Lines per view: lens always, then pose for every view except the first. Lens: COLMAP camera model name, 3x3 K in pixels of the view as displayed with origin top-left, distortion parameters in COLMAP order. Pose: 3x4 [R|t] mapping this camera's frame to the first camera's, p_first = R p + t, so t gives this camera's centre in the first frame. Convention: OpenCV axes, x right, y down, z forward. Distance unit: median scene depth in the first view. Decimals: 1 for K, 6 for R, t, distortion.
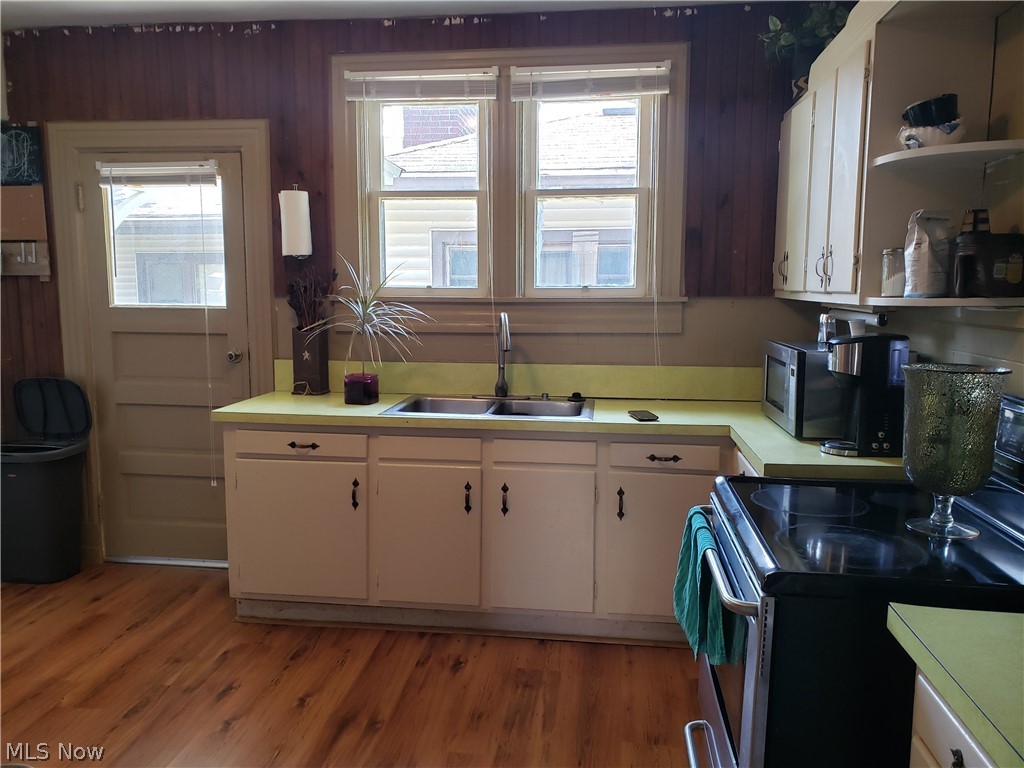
lens RADIAL K [[784.5, 0, 509.6], [0, 784.5, 369.5], [0, 0, 1]] dist [0.008136, 0.001112]
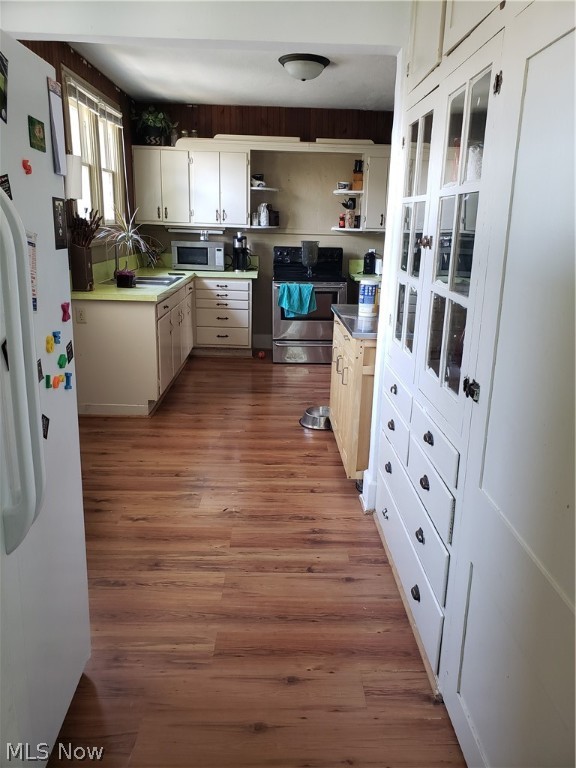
lens RADIAL K [[600.4, 0, 306.2], [0, 600.4, 384.6], [0, 0, 1]] dist [0.170240, -0.485426]
pose [[-0.172132, -0.264836, 0.948806, -1.529398], [0.073207, 0.957080, 0.280427, -0.097995], [-0.982350, 0.117730, -0.145357, 0.767483]]
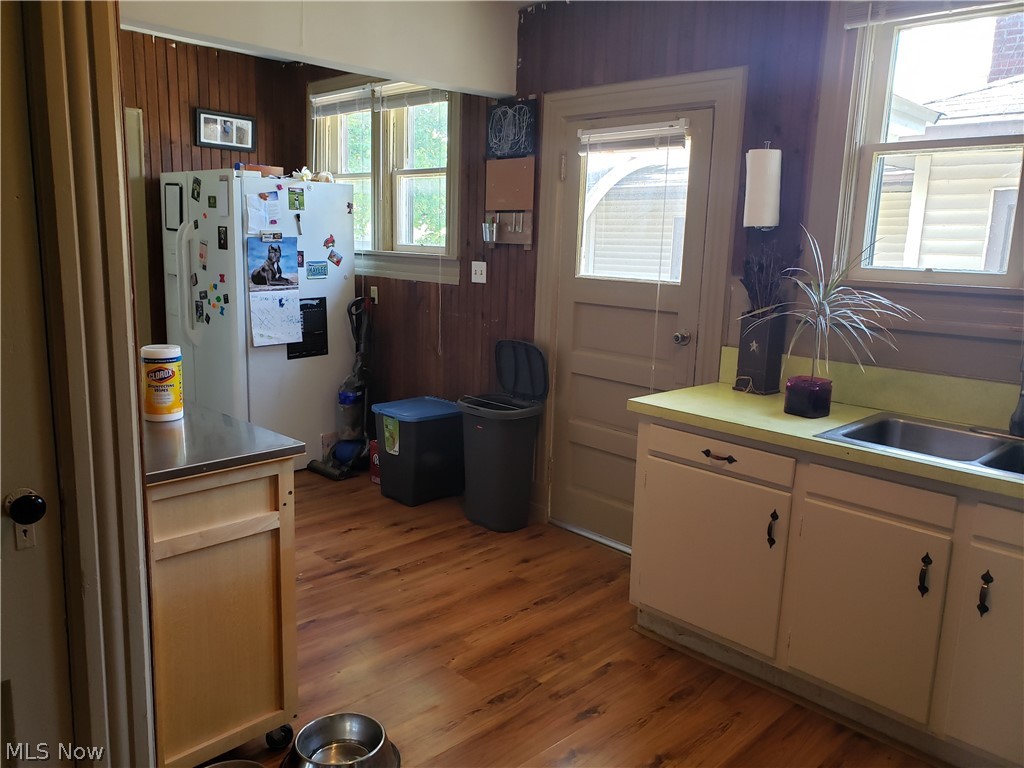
lens RADIAL K [[784.5, 0, 509.6], [0, 784.5, 369.5], [0, 0, 1]] dist [0.008136, 0.001112]
pose [[0.782140, 0.122173, -0.611009, 0.054550], [-0.094130, 0.992503, 0.077960, -0.034265], [0.615952, -0.003461, 0.787776, 0.174121]]
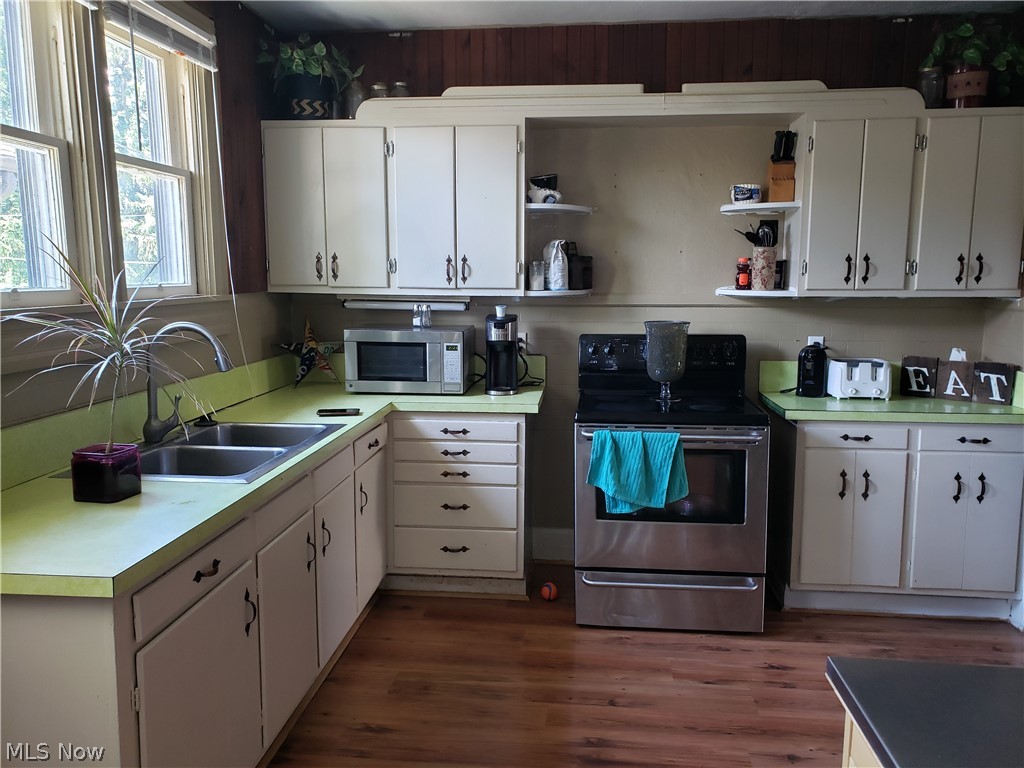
lens RADIAL K [[800.5, 0, 512.0], [0, 800.5, 384.0], [0, 0, 1]] dist [0.170240, -0.485426]
pose [[-0.025383, -0.137980, 0.990110, -0.720005], [0.100123, 0.985098, 0.139848, -0.084648], [-0.994651, 0.102682, -0.011190, 0.656168]]
